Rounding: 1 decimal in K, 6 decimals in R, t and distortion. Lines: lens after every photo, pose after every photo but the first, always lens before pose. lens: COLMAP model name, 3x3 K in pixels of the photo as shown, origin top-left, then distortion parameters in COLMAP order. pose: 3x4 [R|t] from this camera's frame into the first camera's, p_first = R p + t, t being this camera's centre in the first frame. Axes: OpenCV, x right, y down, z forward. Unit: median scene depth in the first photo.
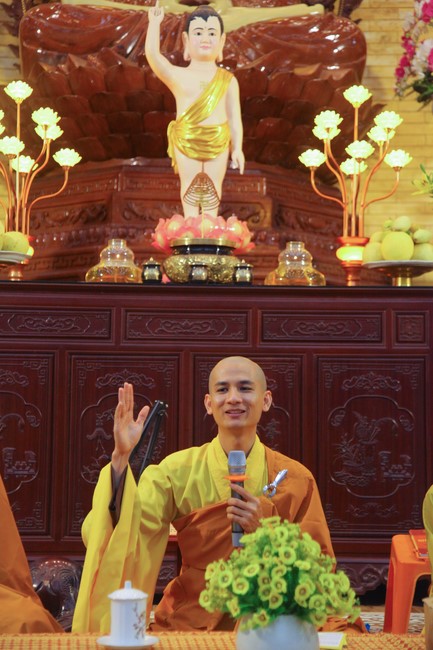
lens RADIAL K [[1322.1, 0, 216.5], [0, 1322.1, 325.0], [0, 0, 1]] dist [0.343194, -0.106350]
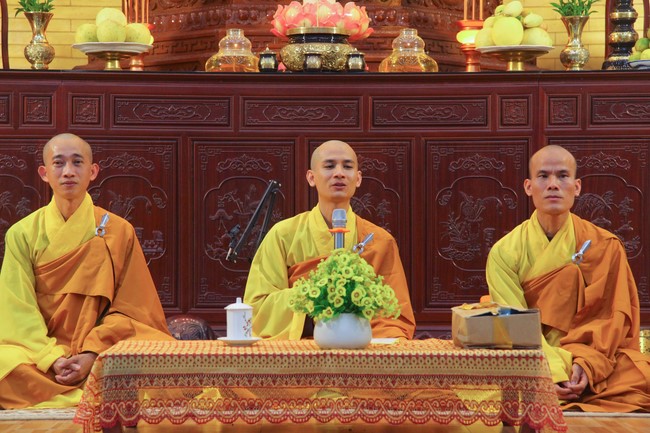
lens RADIAL K [[1420.6, 0, 325.0], [0, 1420.6, 216.5], [0, 0, 1]] dist [0.326009, -0.045840]
pose [[0.999789, -0.011008, -0.017329, 0.014831], [0.012259, 0.997198, 0.073791, -0.000227], [0.016468, -0.073988, 0.997123, -0.138051]]
